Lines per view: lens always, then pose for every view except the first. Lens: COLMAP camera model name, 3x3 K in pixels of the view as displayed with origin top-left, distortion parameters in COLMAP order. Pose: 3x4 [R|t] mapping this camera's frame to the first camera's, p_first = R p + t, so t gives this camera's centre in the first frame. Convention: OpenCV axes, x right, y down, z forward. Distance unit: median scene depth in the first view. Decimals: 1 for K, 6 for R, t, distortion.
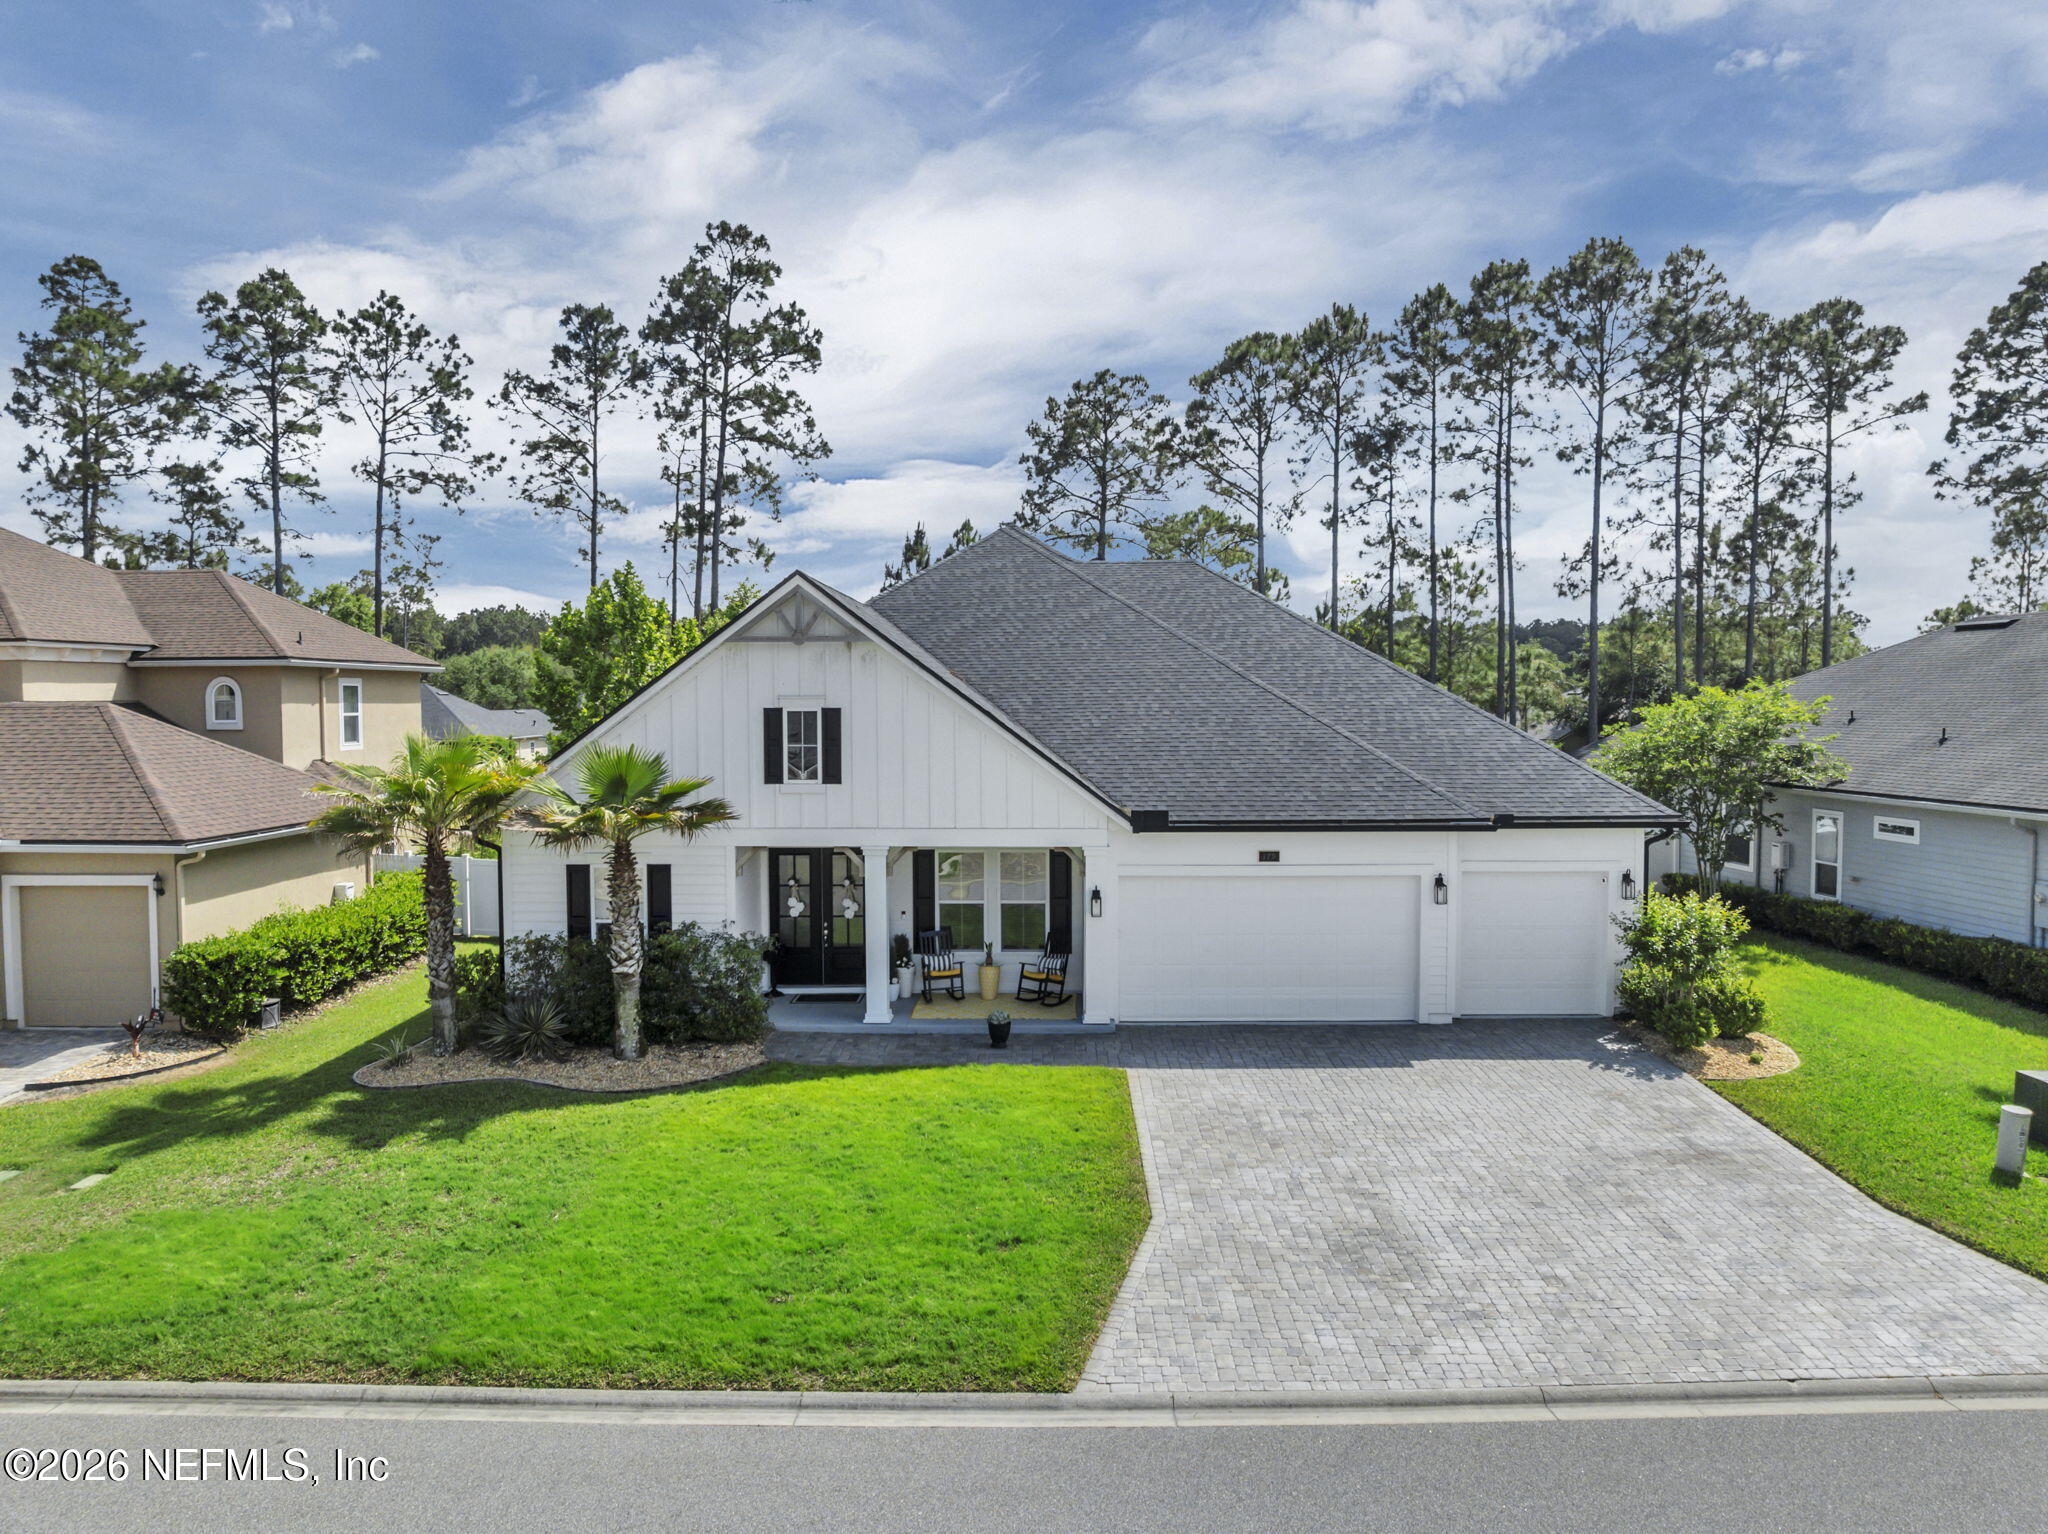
lens RADIAL K [[1446.1, 0, 1022.2], [0, 1446.1, 746.0], [0, 0, 1]] dist [-0.047604, 0.004367]
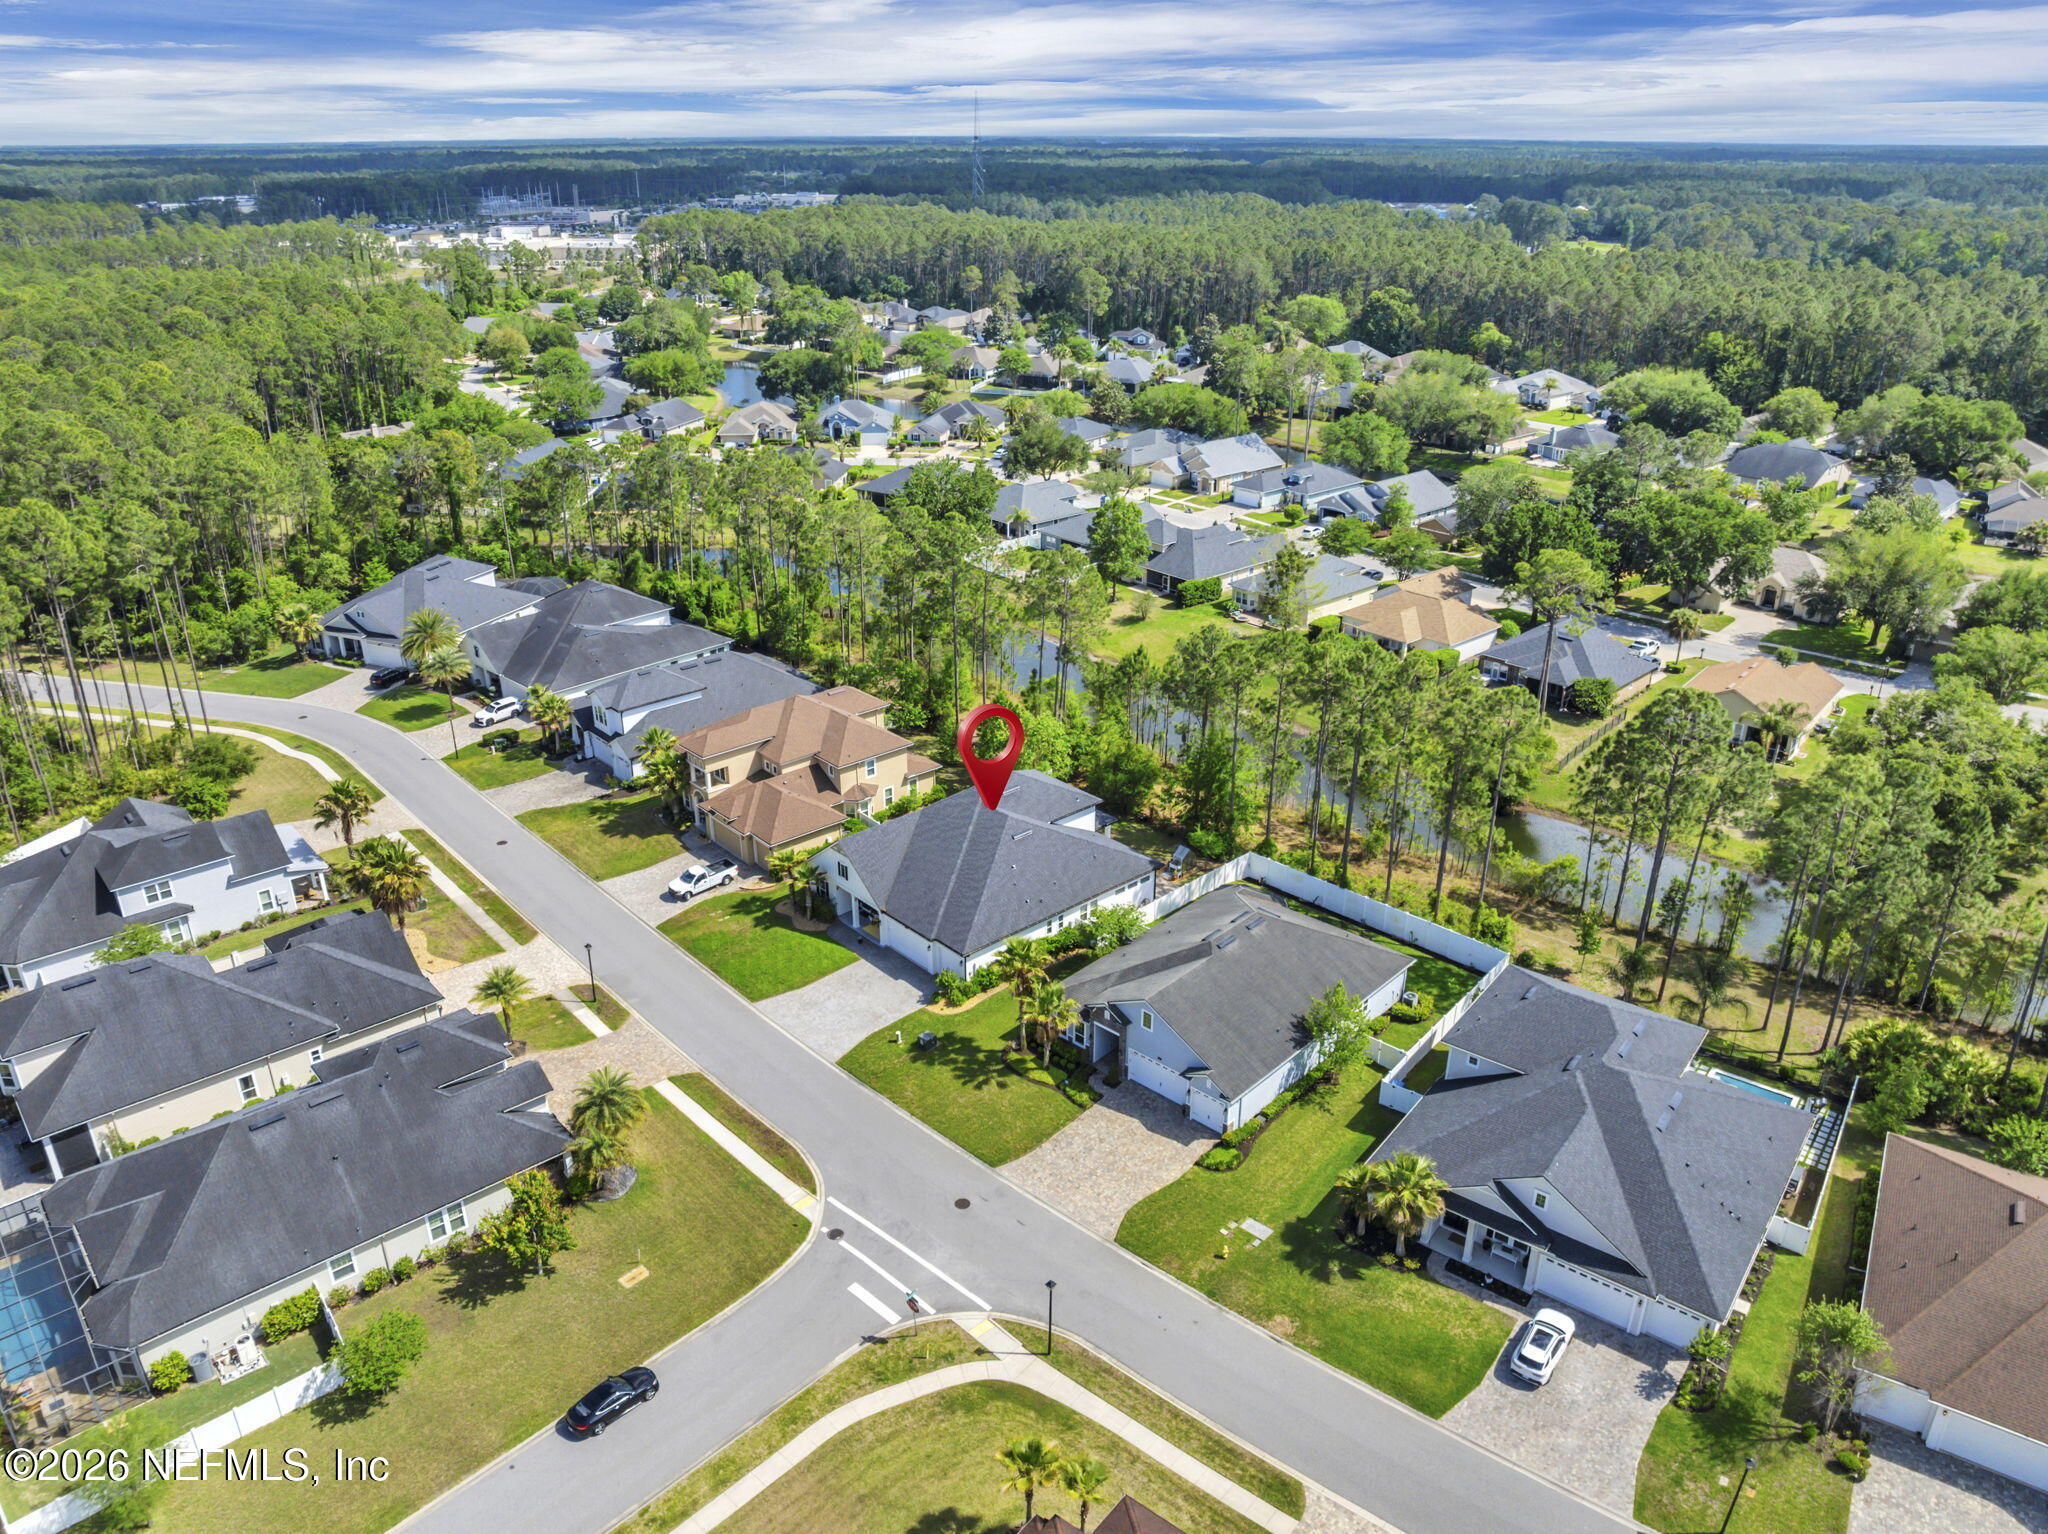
lens RADIAL K [[1455.2, 0, 1030.1], [0, 1455.2, 709.4], [0, 0, 1]] dist [-0.037908, -0.007981]
pose [[0.682294, 0.273510, -0.677988, 3.479134], [-0.023820, 0.935205, 0.353304, -2.274864], [0.730690, -0.224908, 0.644600, -1.582083]]
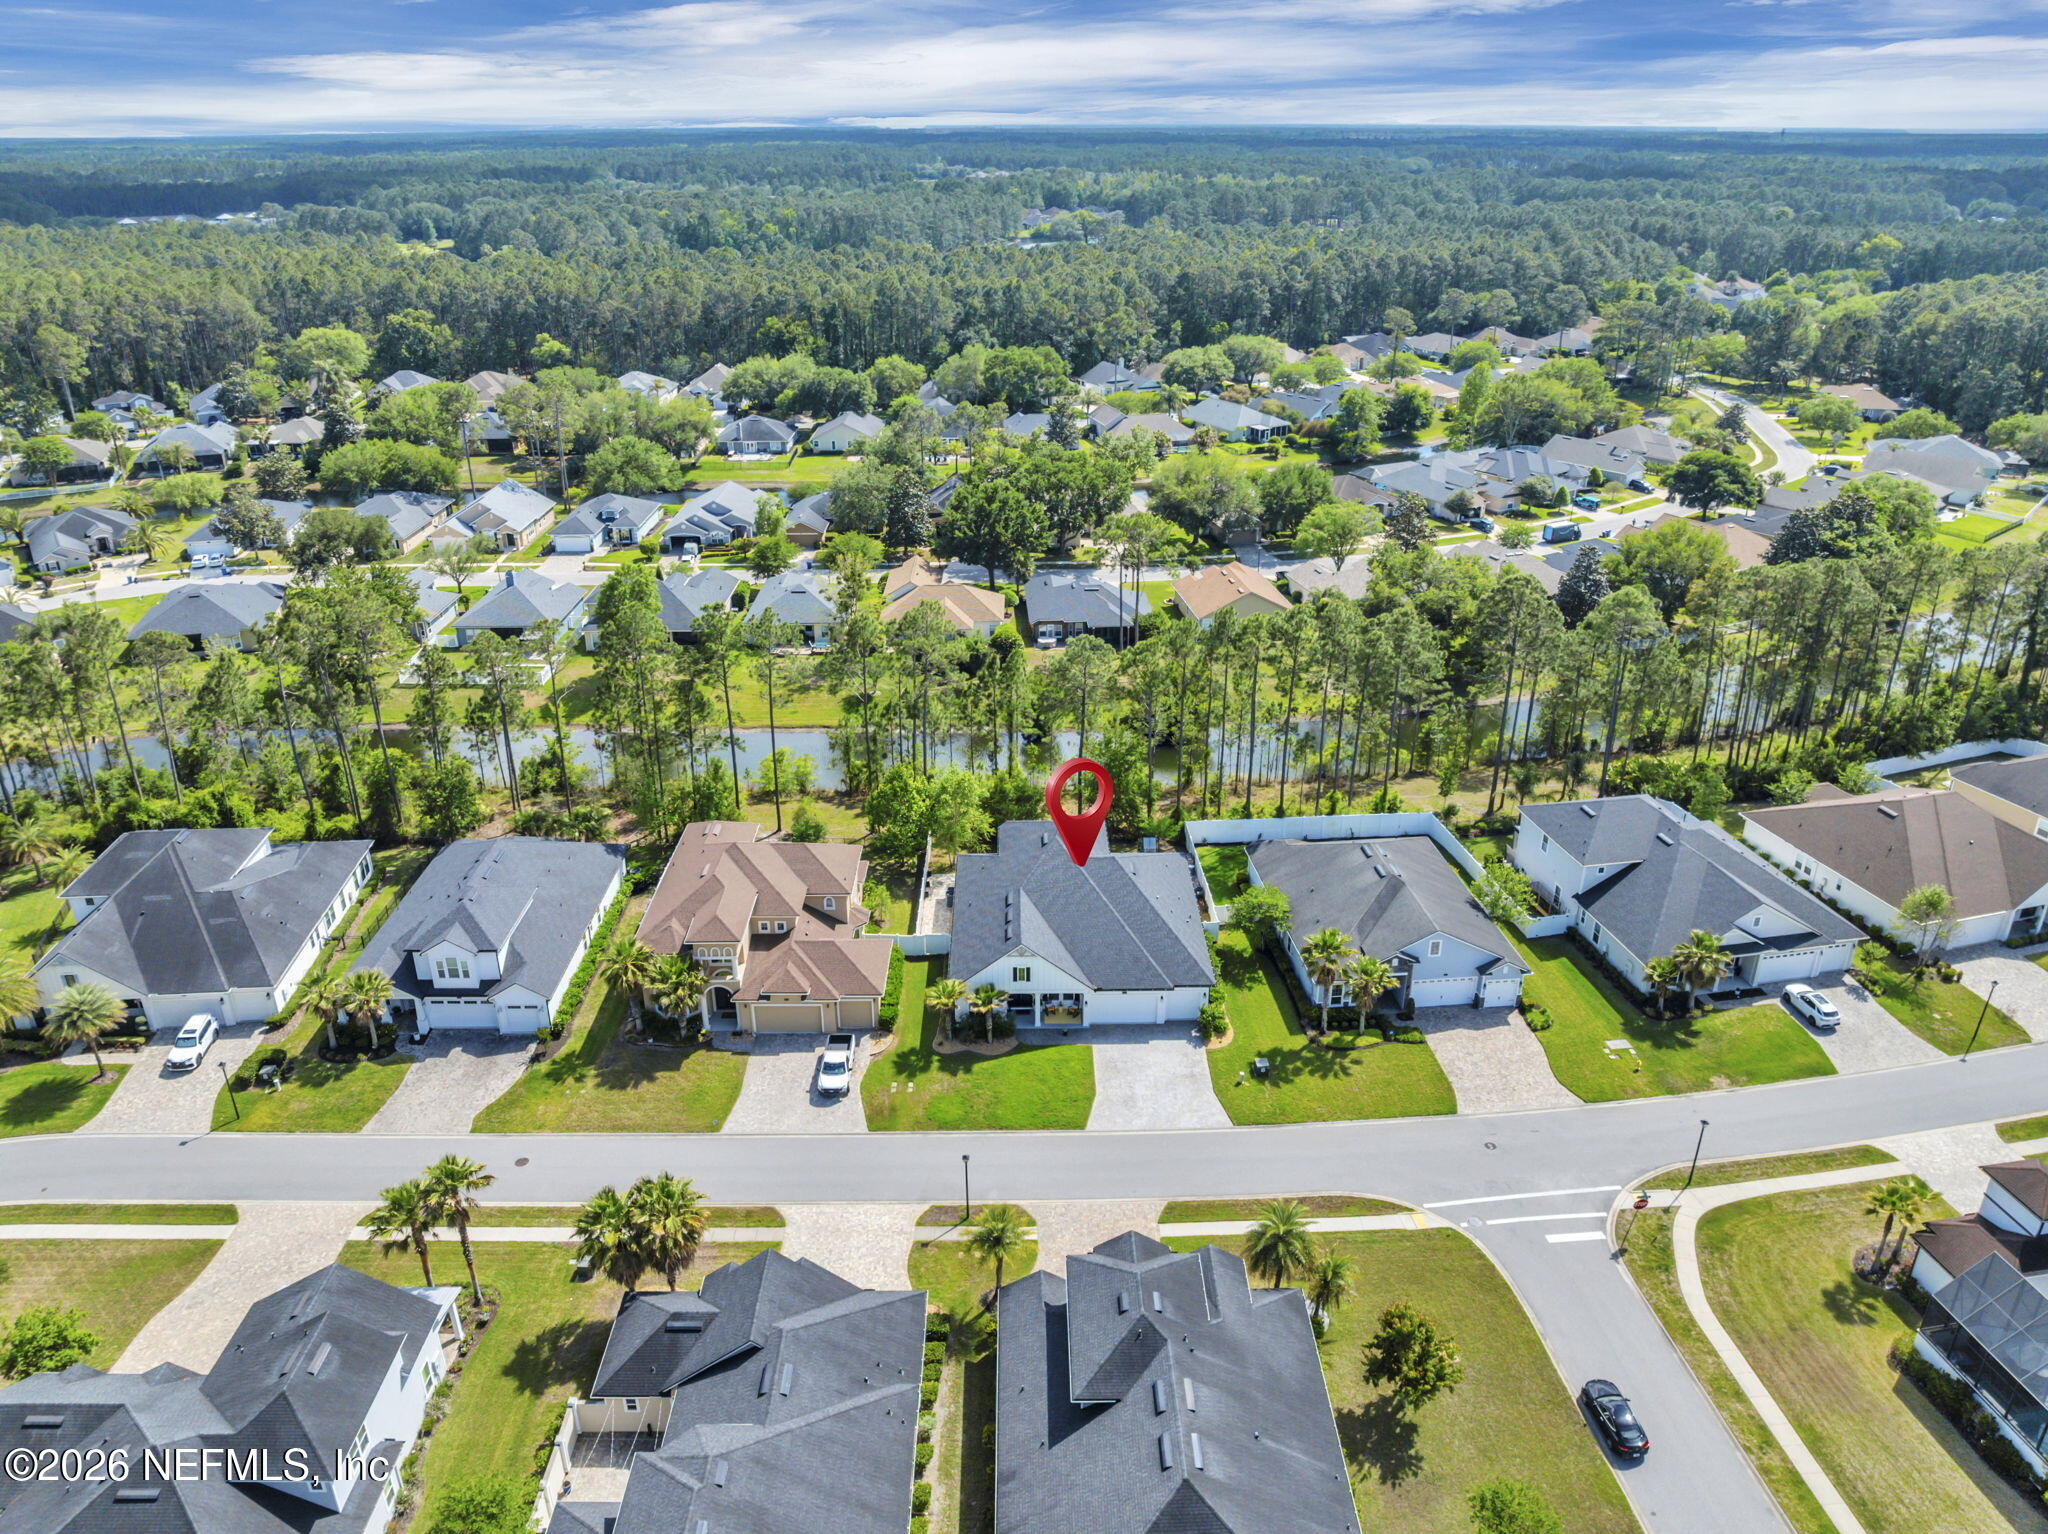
lens RADIAL K [[1446.1, 0, 1022.2], [0, 1446.1, 746.0], [0, 0, 1]] dist [-0.047604, 0.004367]
pose [[0.999625, -0.010589, 0.025250, -0.261038], [0.000473, 0.928723, 0.370775, -2.374822], [-0.027377, -0.370624, 0.928379, -2.973502]]
